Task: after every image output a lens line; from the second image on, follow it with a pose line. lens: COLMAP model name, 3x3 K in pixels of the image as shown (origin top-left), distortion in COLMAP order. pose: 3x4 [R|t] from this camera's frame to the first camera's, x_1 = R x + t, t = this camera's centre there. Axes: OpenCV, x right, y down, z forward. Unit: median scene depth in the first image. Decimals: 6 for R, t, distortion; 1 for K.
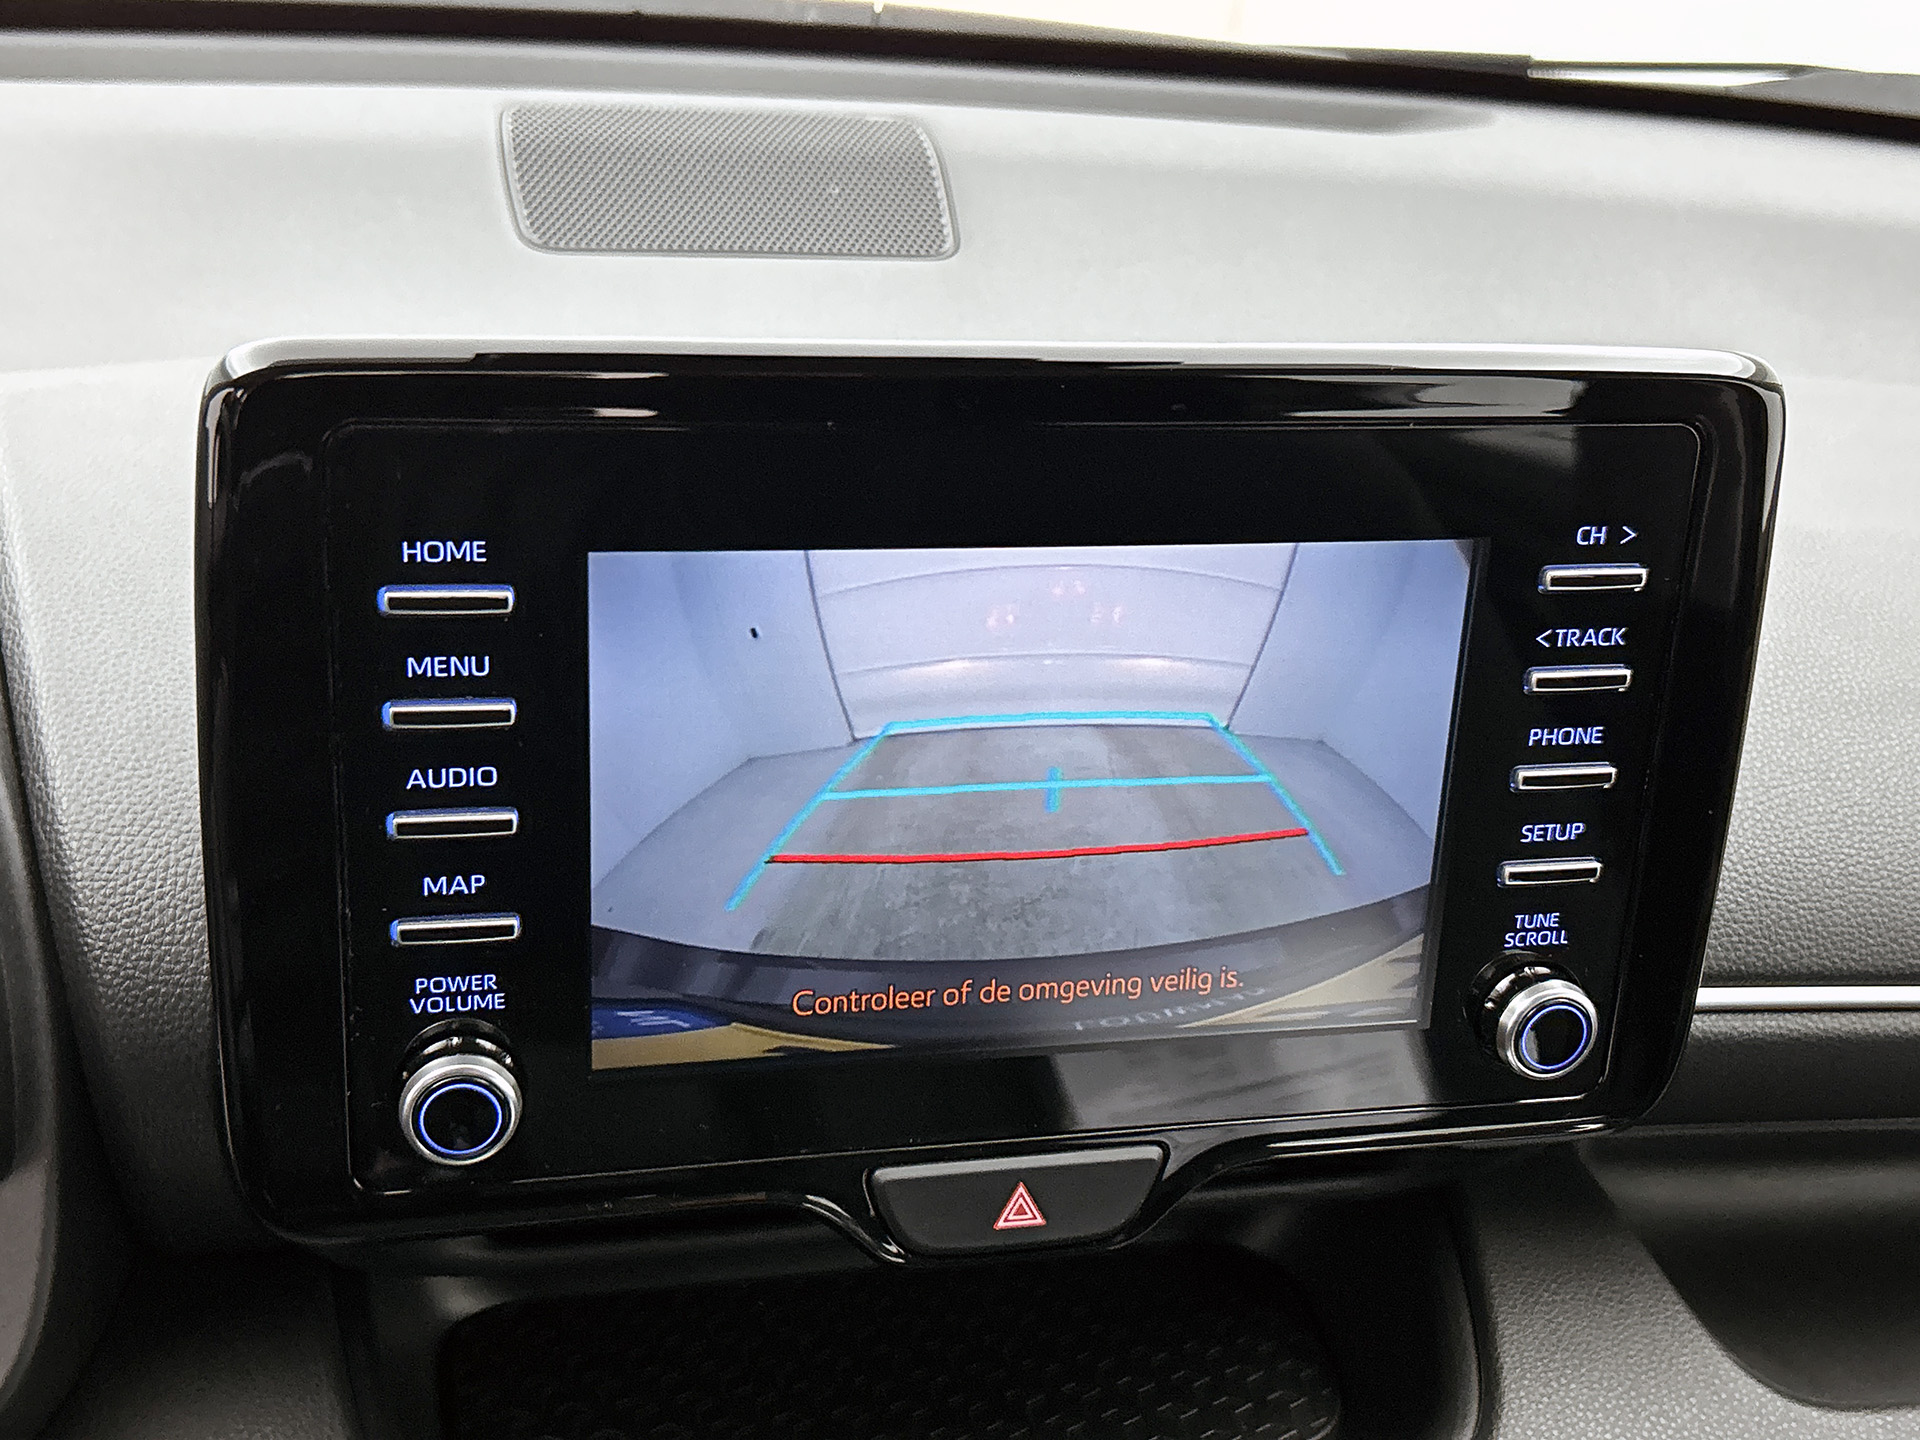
lens RADIAL K [[2240.1, 0, 960.0], [0, 2240.1, 720.0], [0, 0, 1]] dist [0.029309, -0.070145]
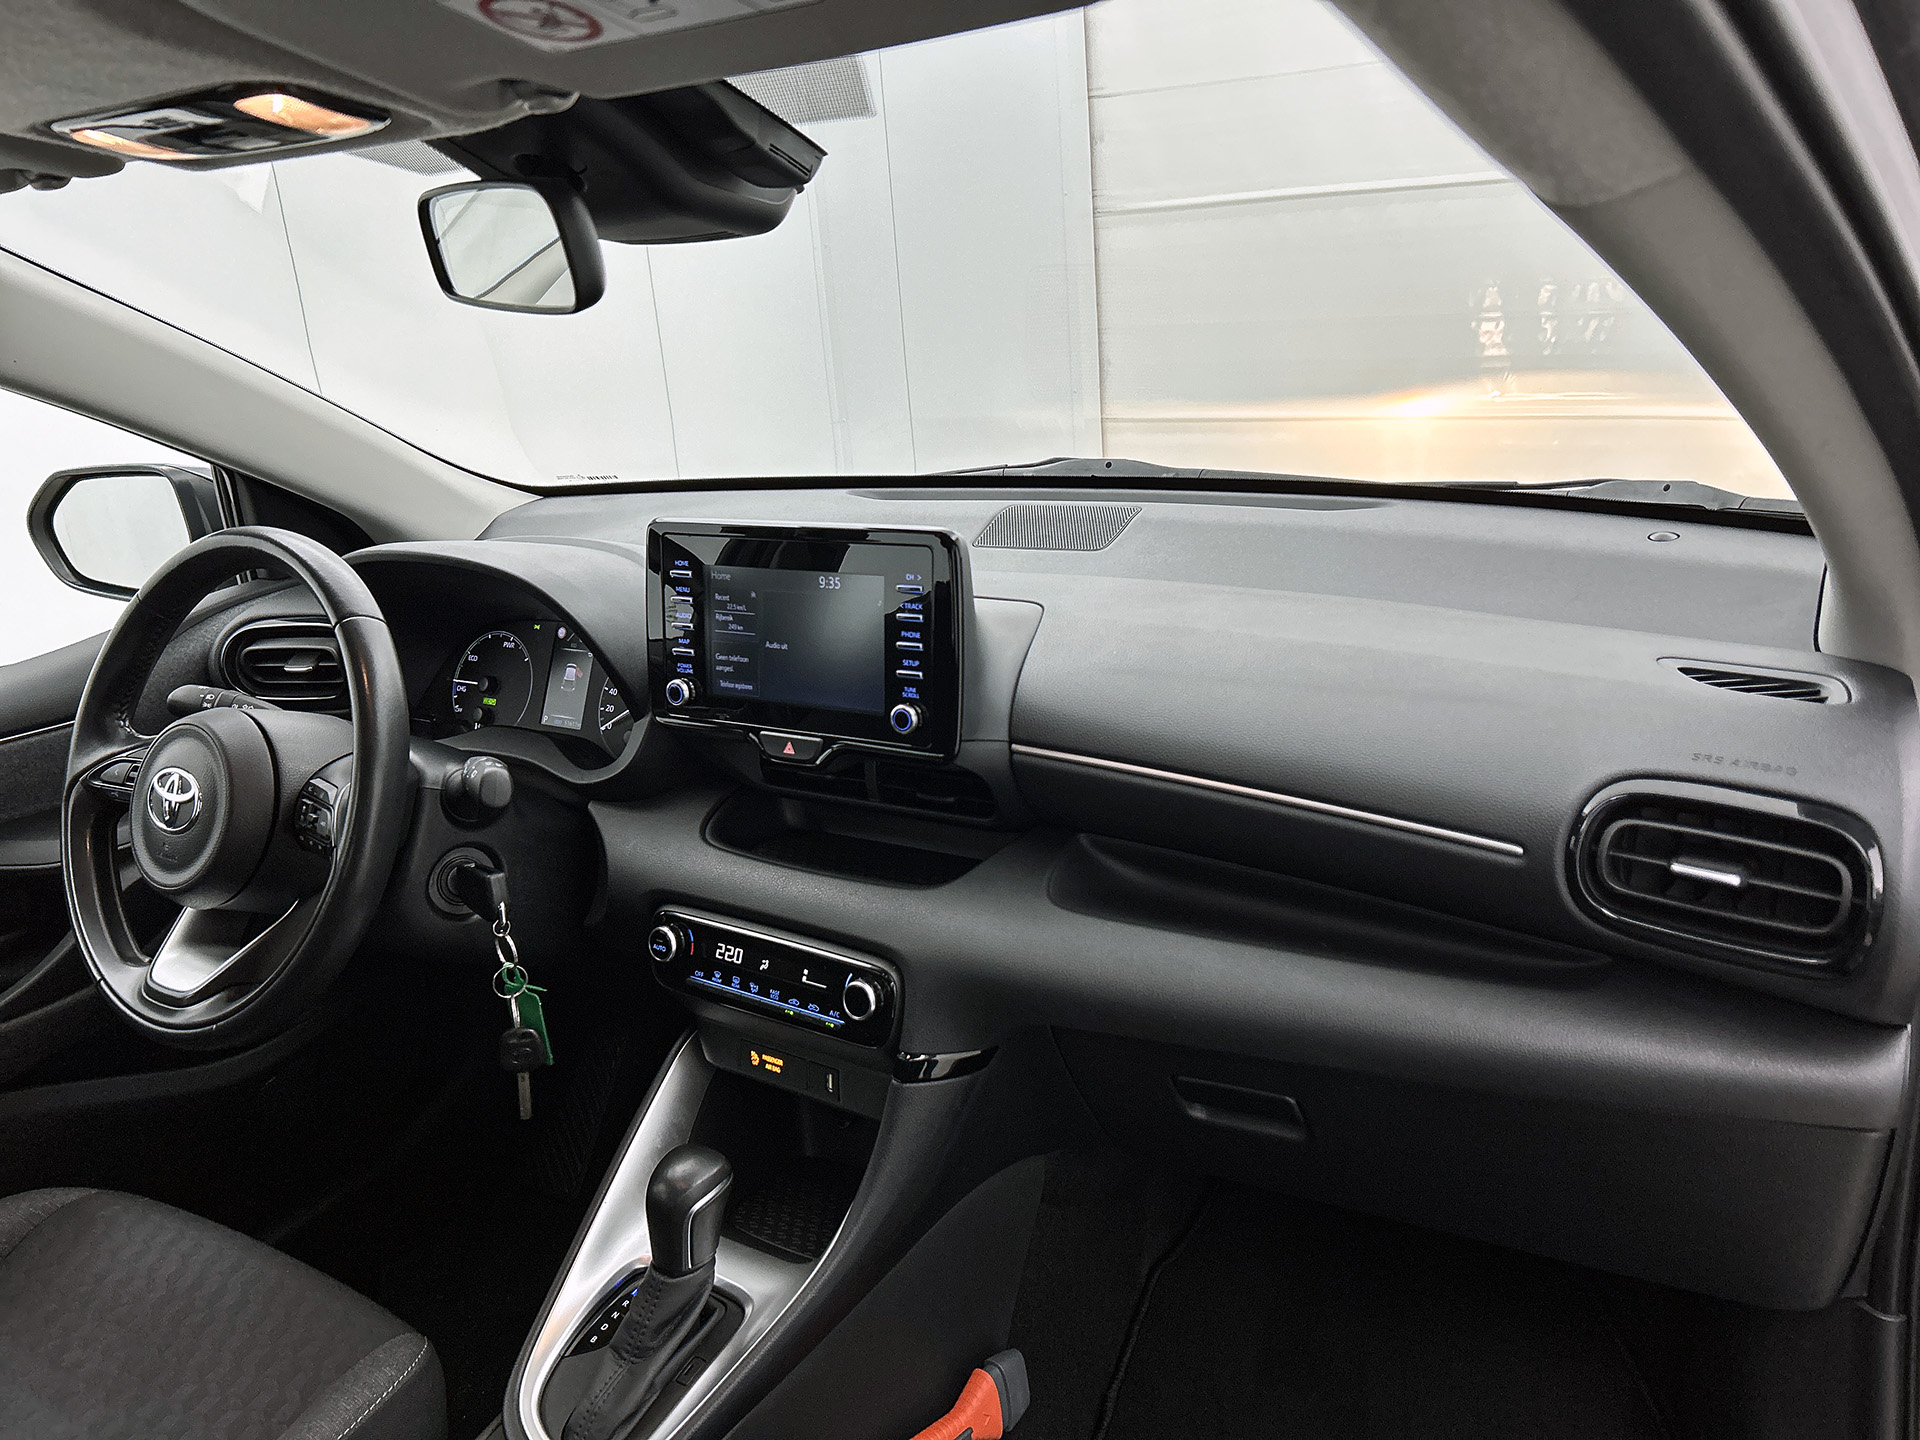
lens RADIAL K [[1458.2, 0, 980.5], [0, 1458.2, 728.0], [0, 0, 1]] dist [0.070785, -0.099875]
pose [[0.704195, 0.084171, -0.705000, 1.967763], [-0.209476, 0.973379, -0.093024, 0.340338], [0.678402, 0.213188, 0.703080, -0.522056]]
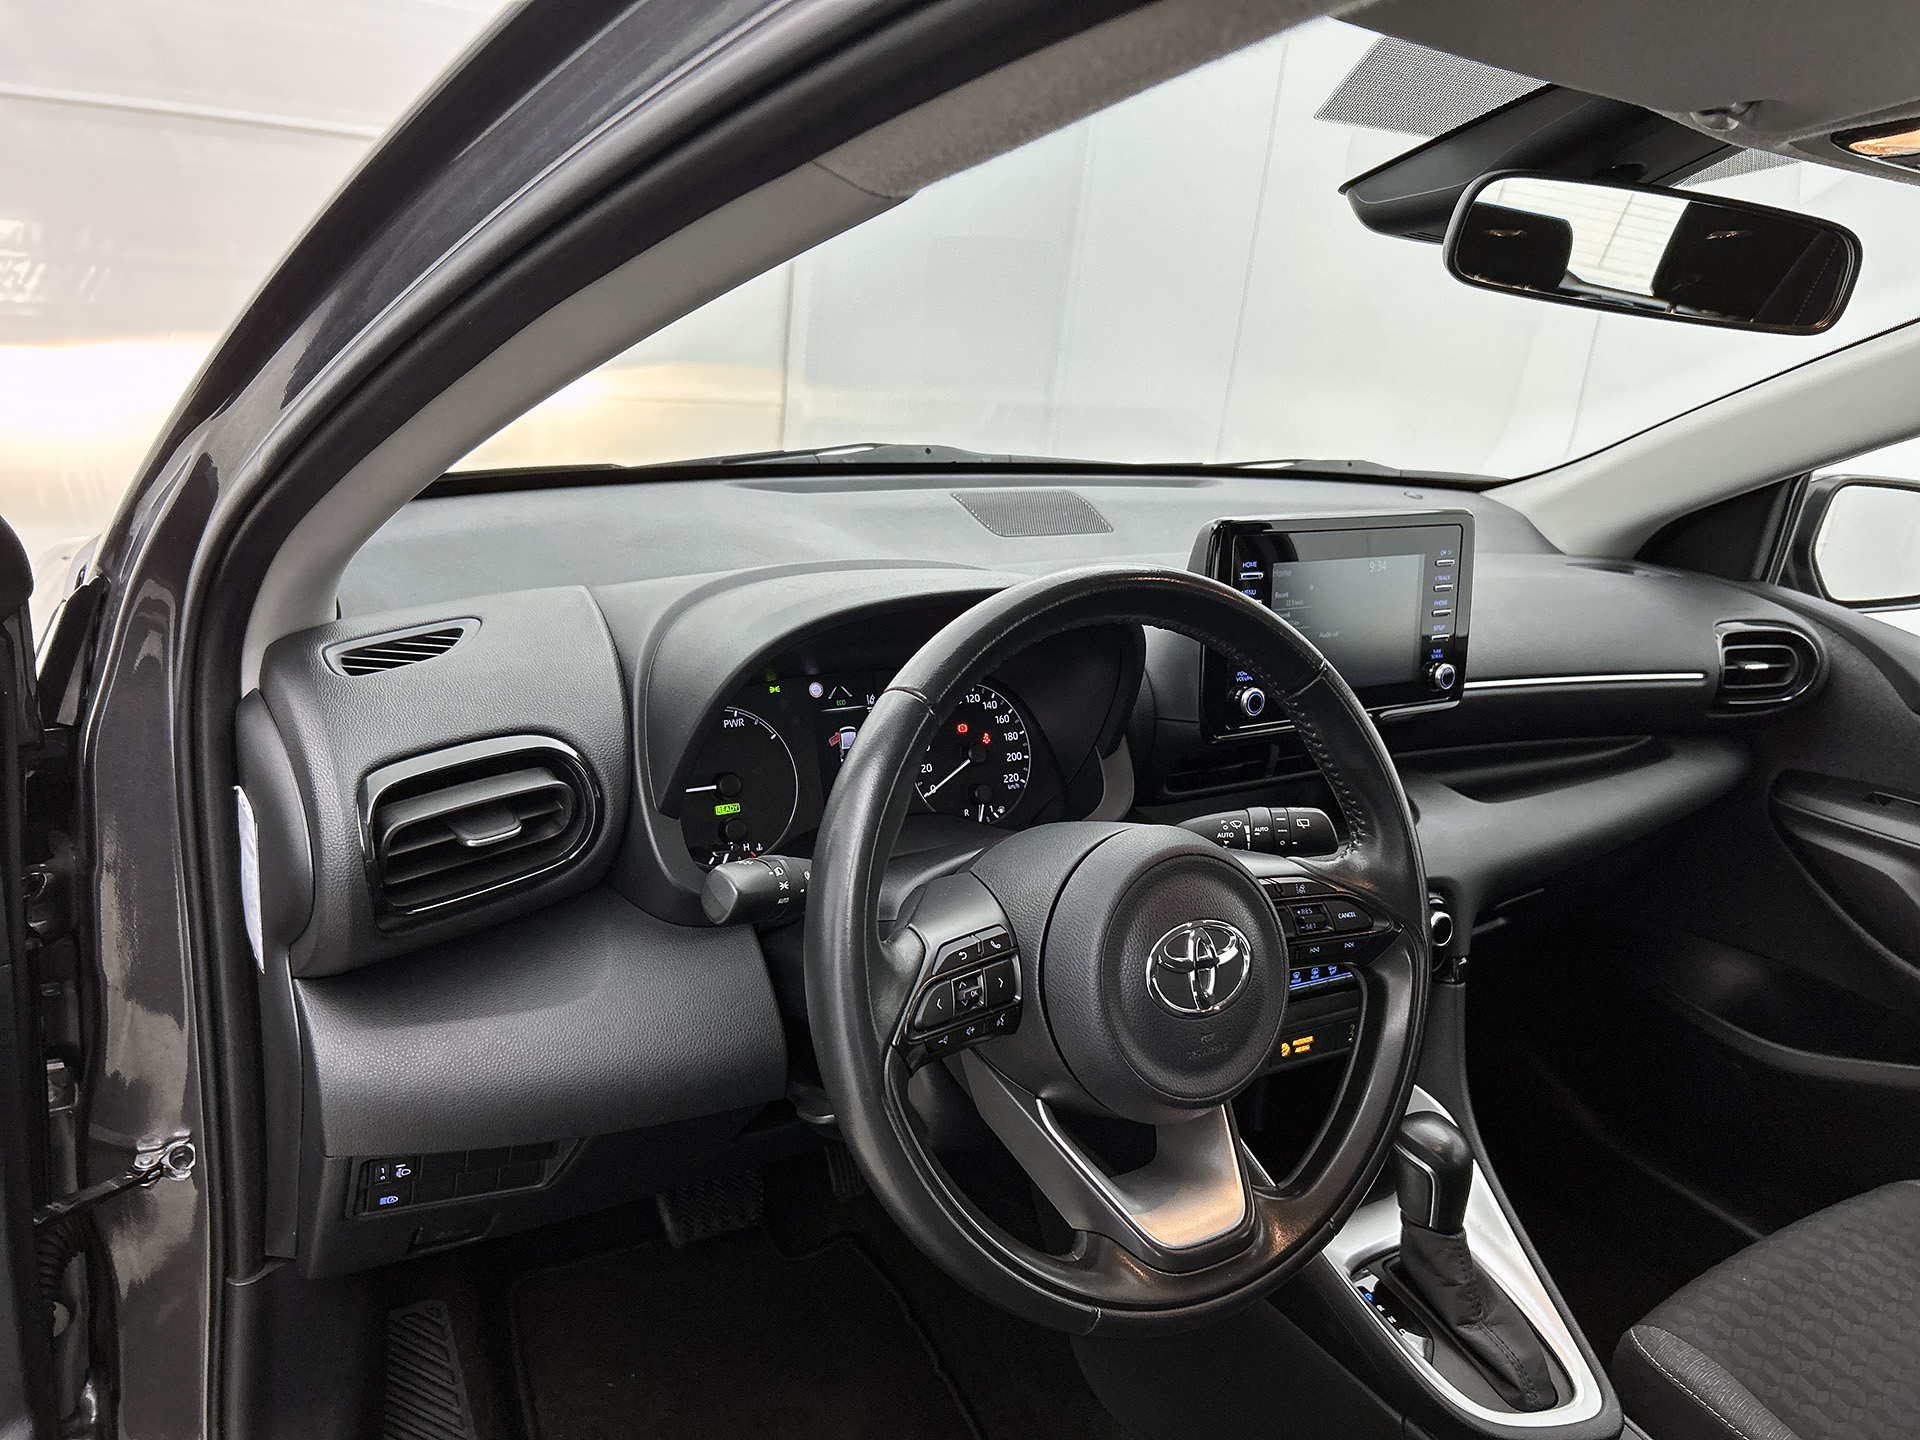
lens RADIAL K [[1458.2, 0, 980.5], [0, 1458.2, 728.0], [0, 0, 1]] dist [0.070785, -0.099875]
pose [[0.934764, -0.110263, 0.337727, -1.432369], [0.153916, 0.982462, -0.105252, 0.380637], [-0.320198, 0.150367, 0.935341, -1.204314]]
